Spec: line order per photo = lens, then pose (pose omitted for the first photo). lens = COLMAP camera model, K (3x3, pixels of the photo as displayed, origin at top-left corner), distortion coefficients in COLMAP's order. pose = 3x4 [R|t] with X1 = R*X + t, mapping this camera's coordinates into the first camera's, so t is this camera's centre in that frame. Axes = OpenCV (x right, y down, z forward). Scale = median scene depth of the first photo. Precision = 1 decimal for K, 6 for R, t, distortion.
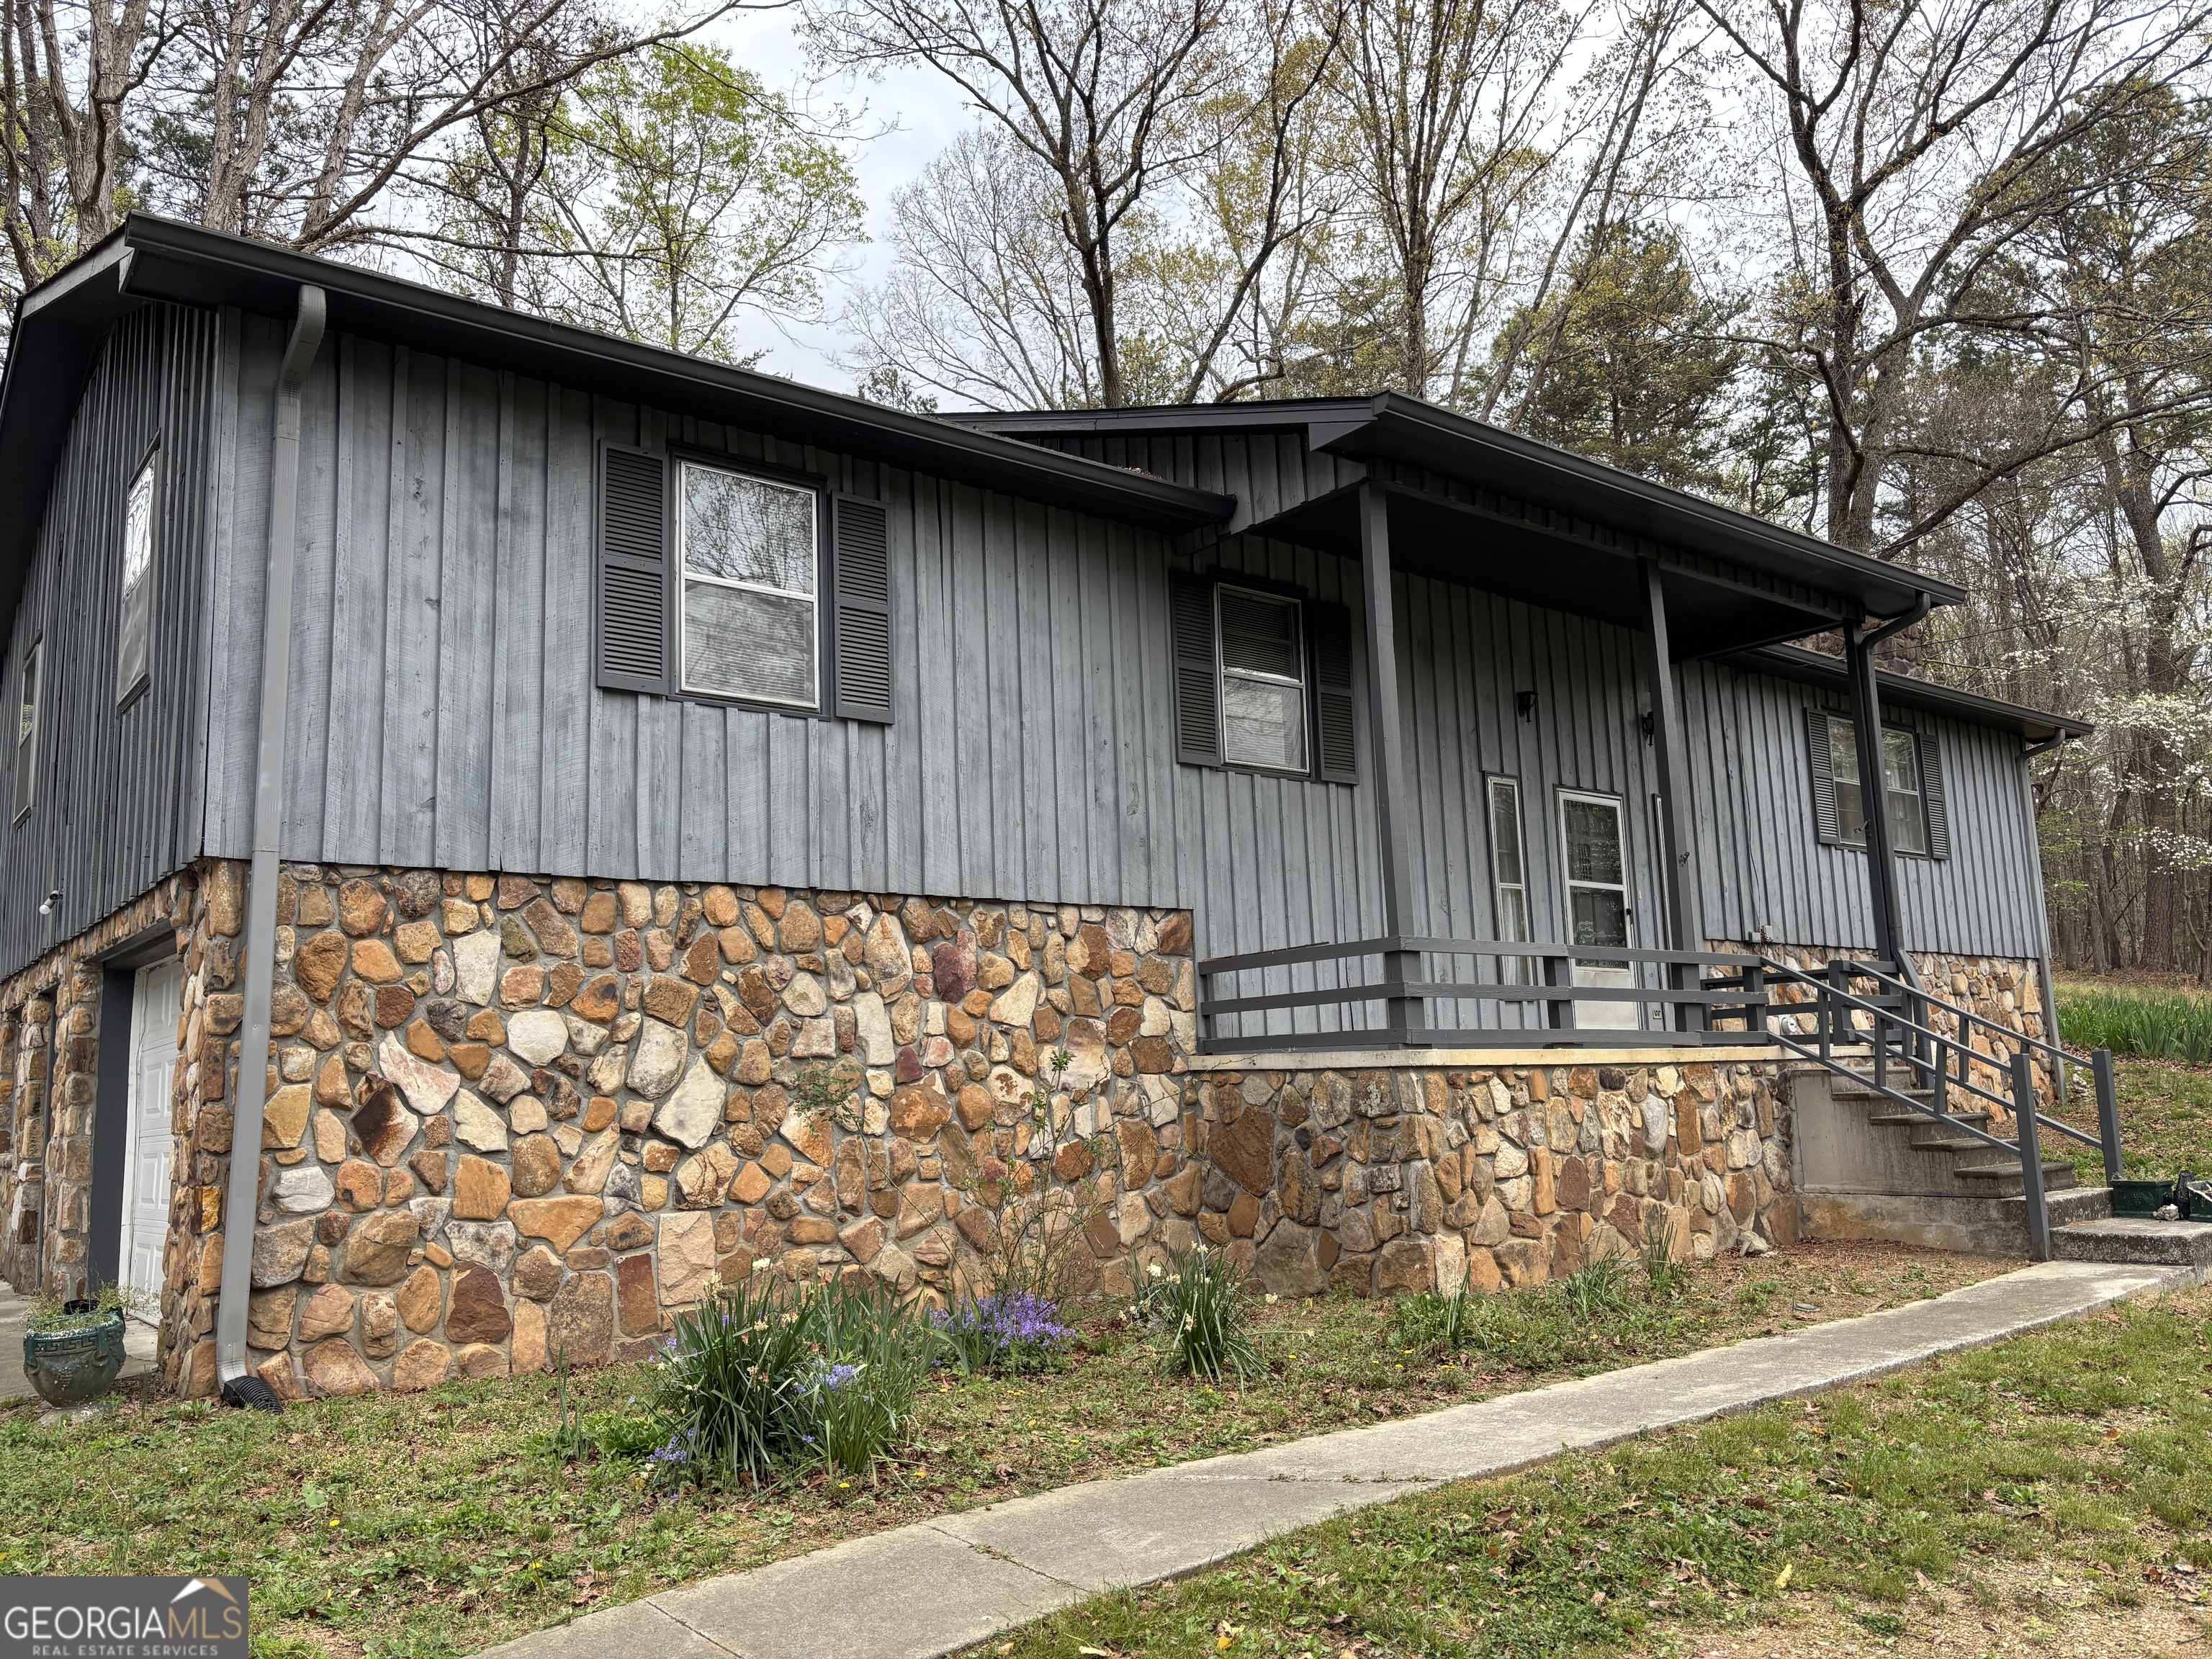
lens RADIAL K [[1642.1, 0, 1099.6], [0, 1642.1, 821.9], [0, 0, 1]] dist [0.039266, -0.005623]
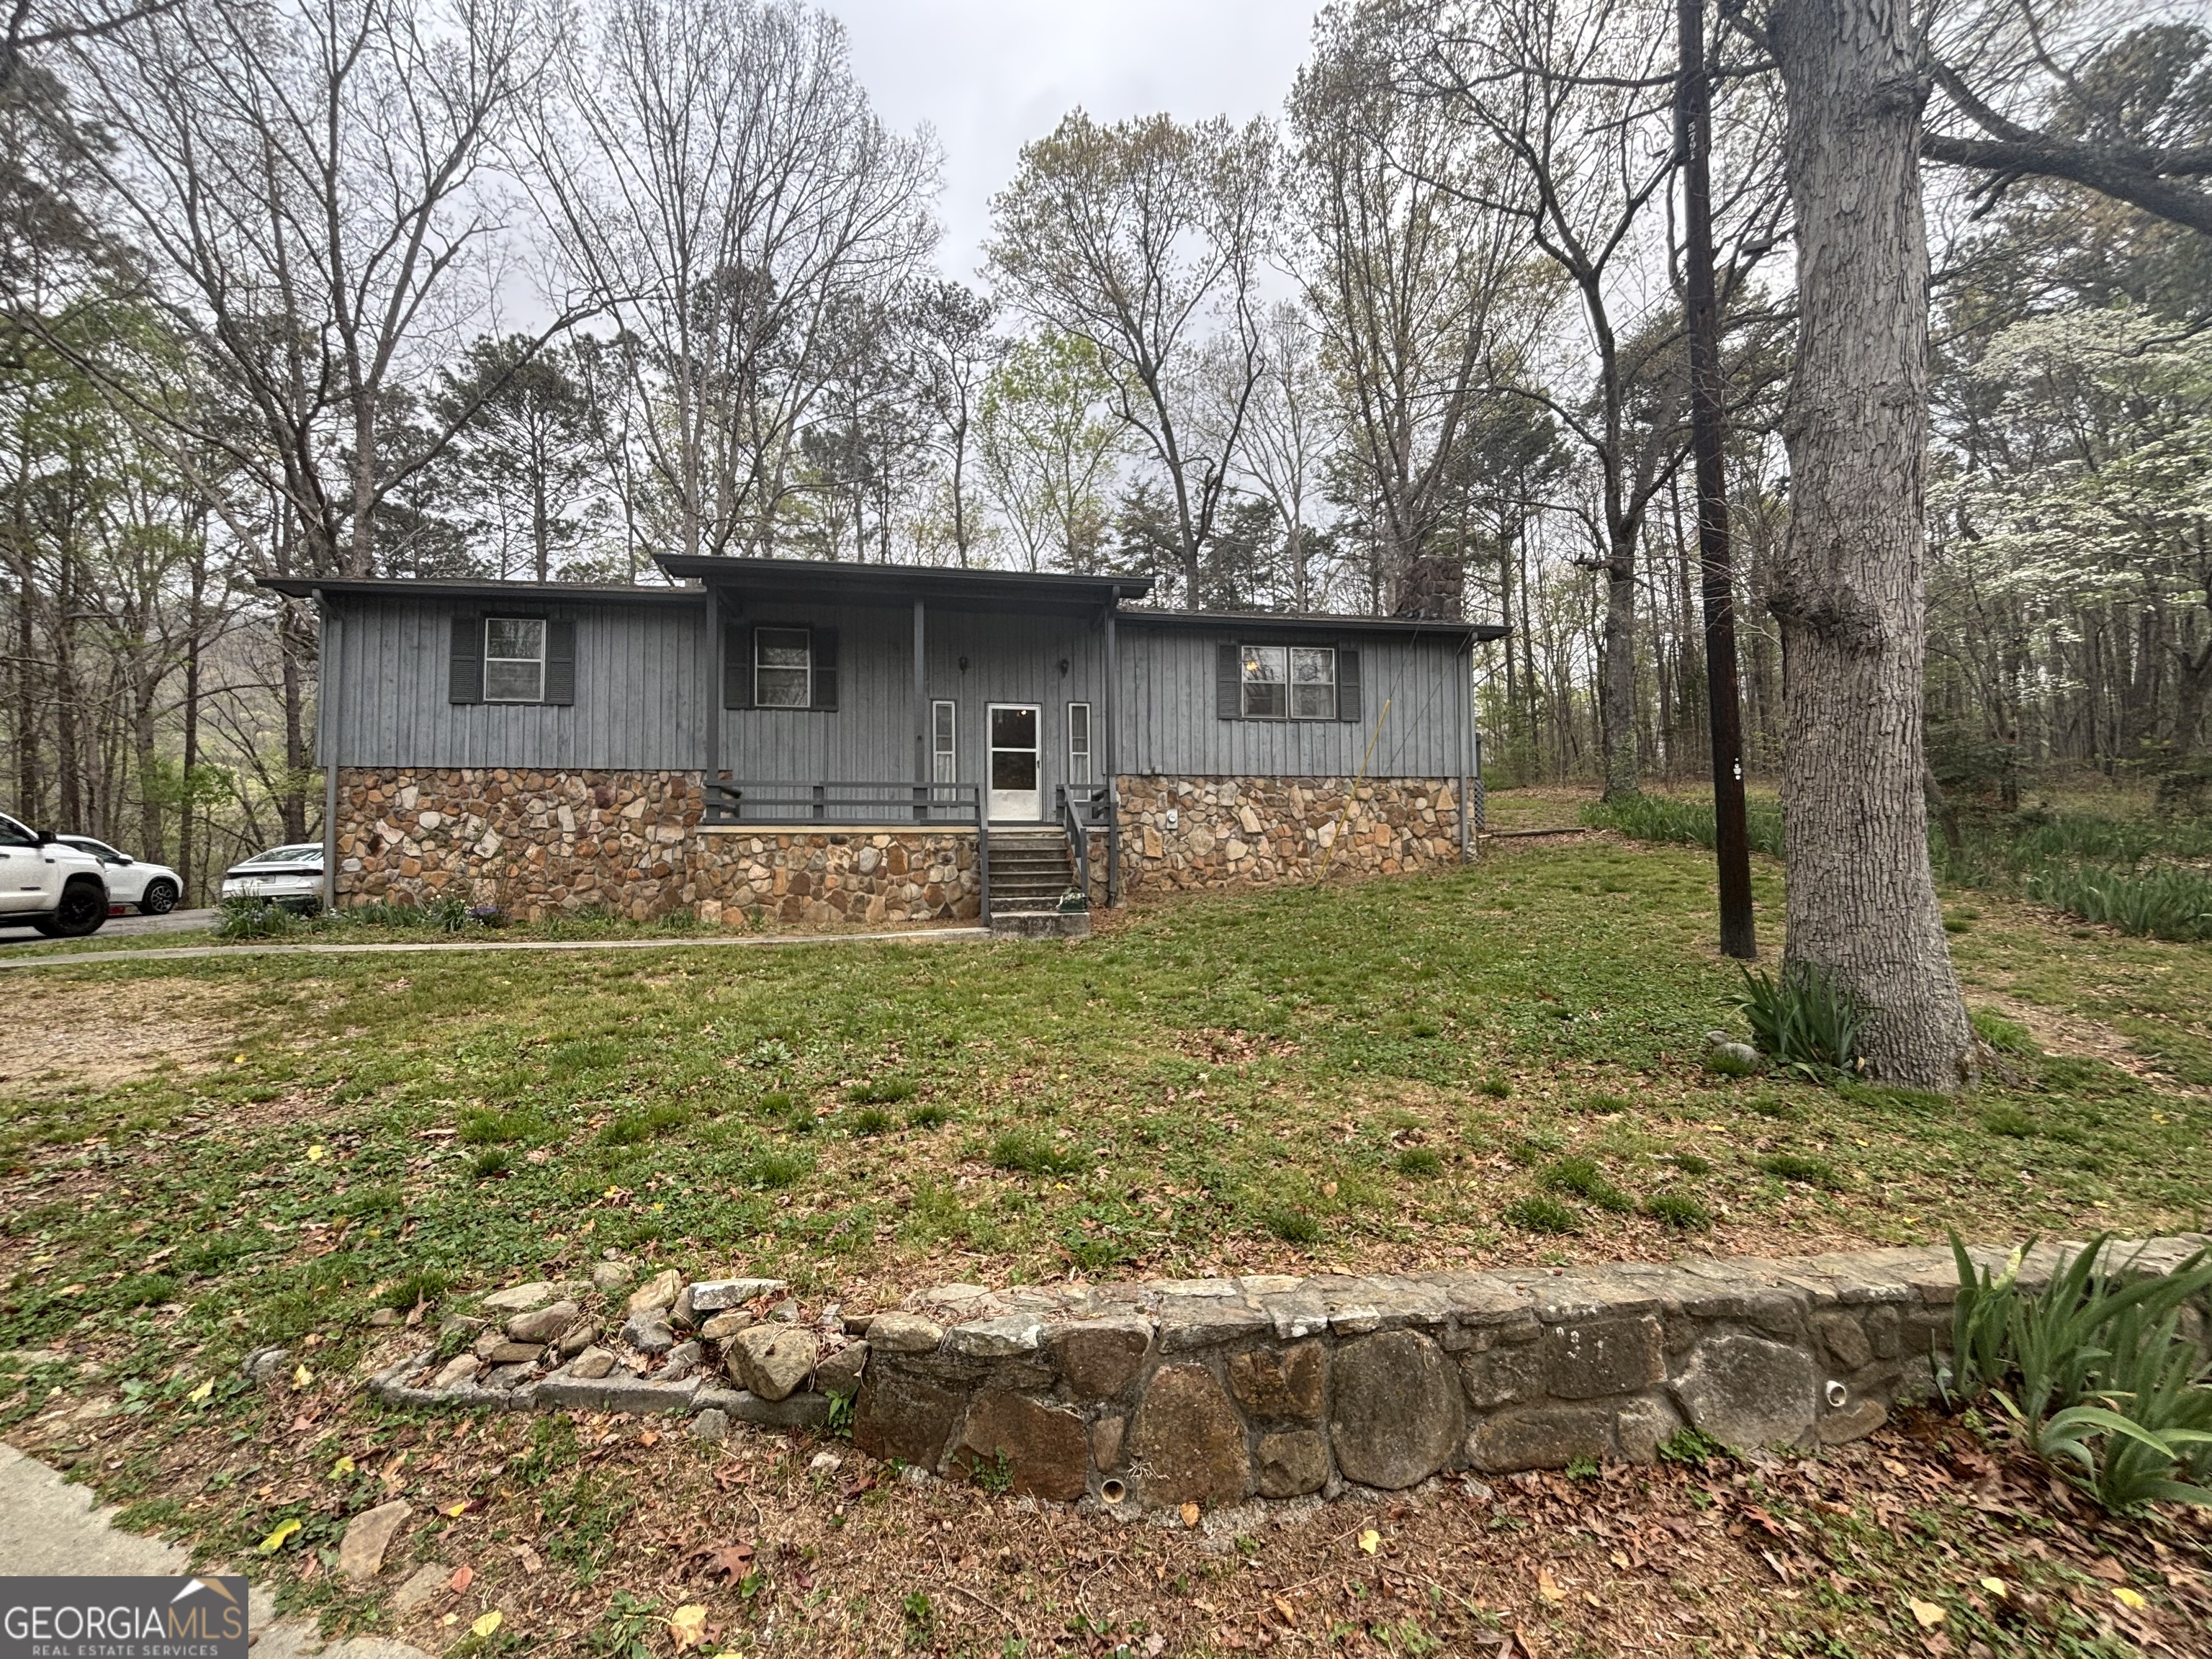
lens RADIAL K [[885.2, 0, 1104.4], [0, 885.2, 830.7], [0, 0, 1]] dist [0.002731, 0.000149]
pose [[0.873843, -0.000315, -0.486208, 1.358328], [0.059039, 0.992669, 0.105464, 0.042795], [0.482611, -0.120864, 0.867455, 0.150781]]
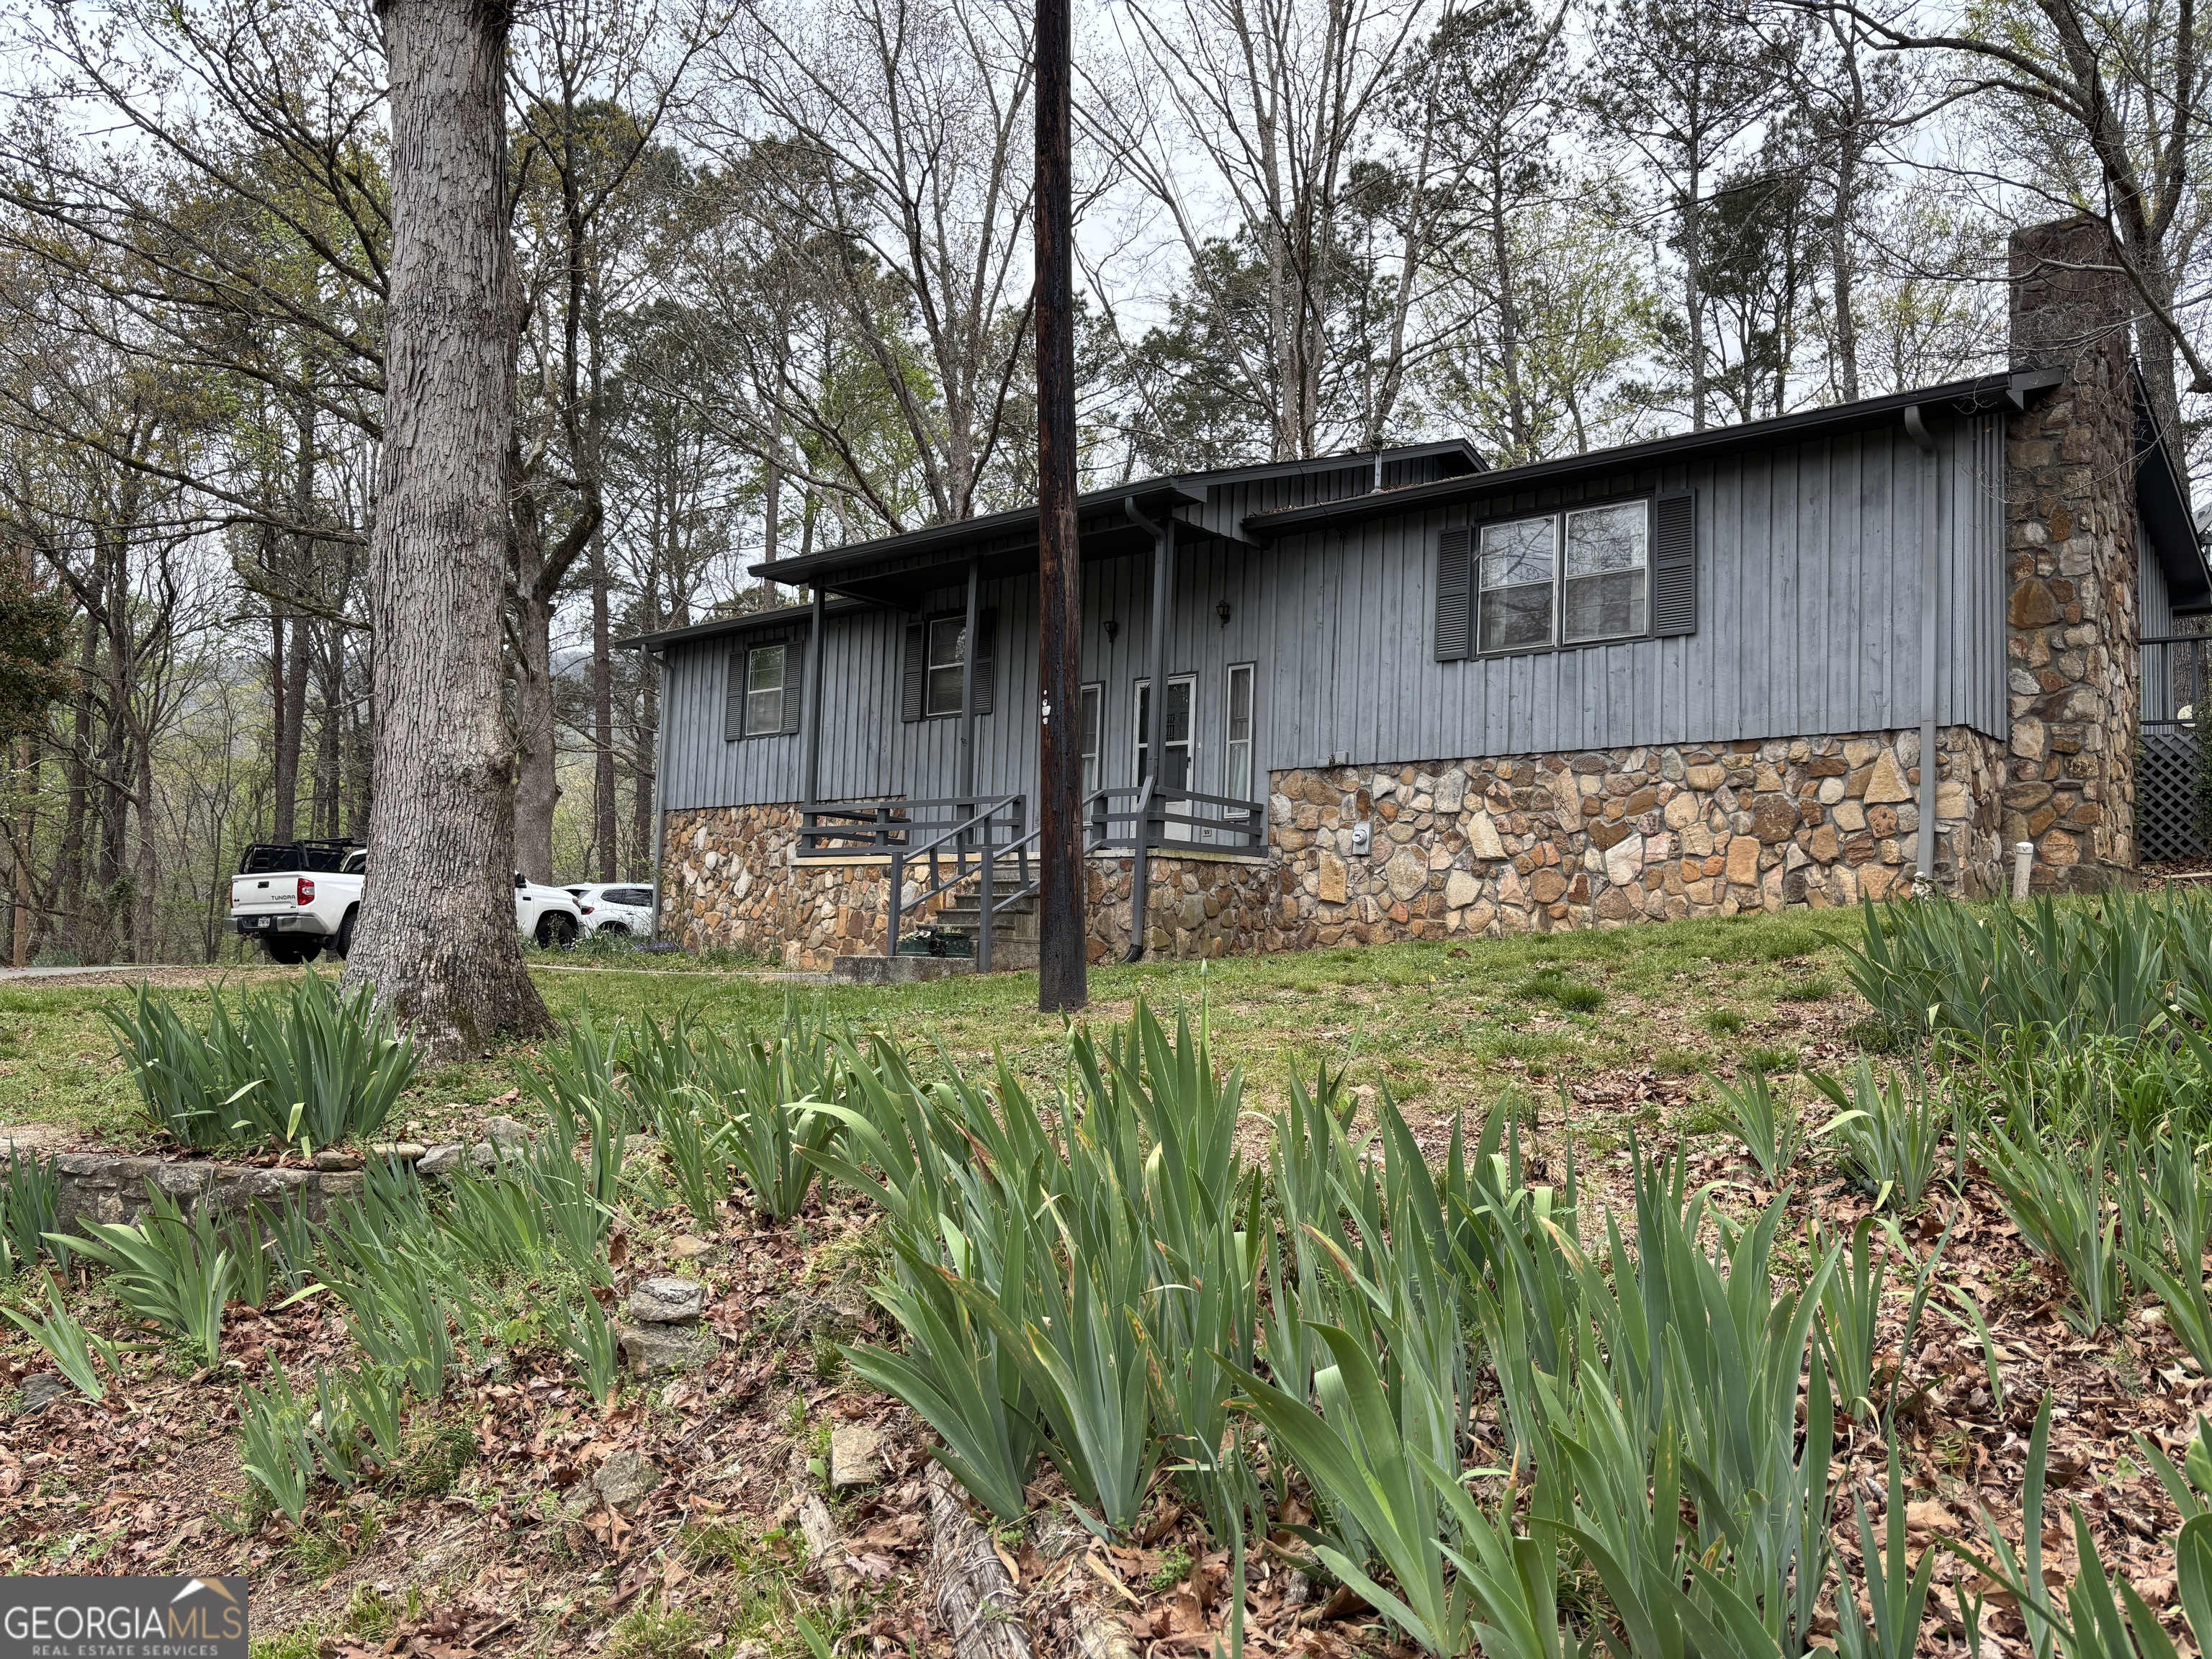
lens RADIAL K [[1642.1, 0, 1100.5], [0, 1642.1, 829.0], [0, 0, 1]] dist [0.039266, -0.005623]
pose [[0.170004, -0.047879, -0.984280, 2.417031], [0.113428, 0.993131, -0.028719, 0.210329], [0.978894, -0.106762, 0.174267, 1.029850]]
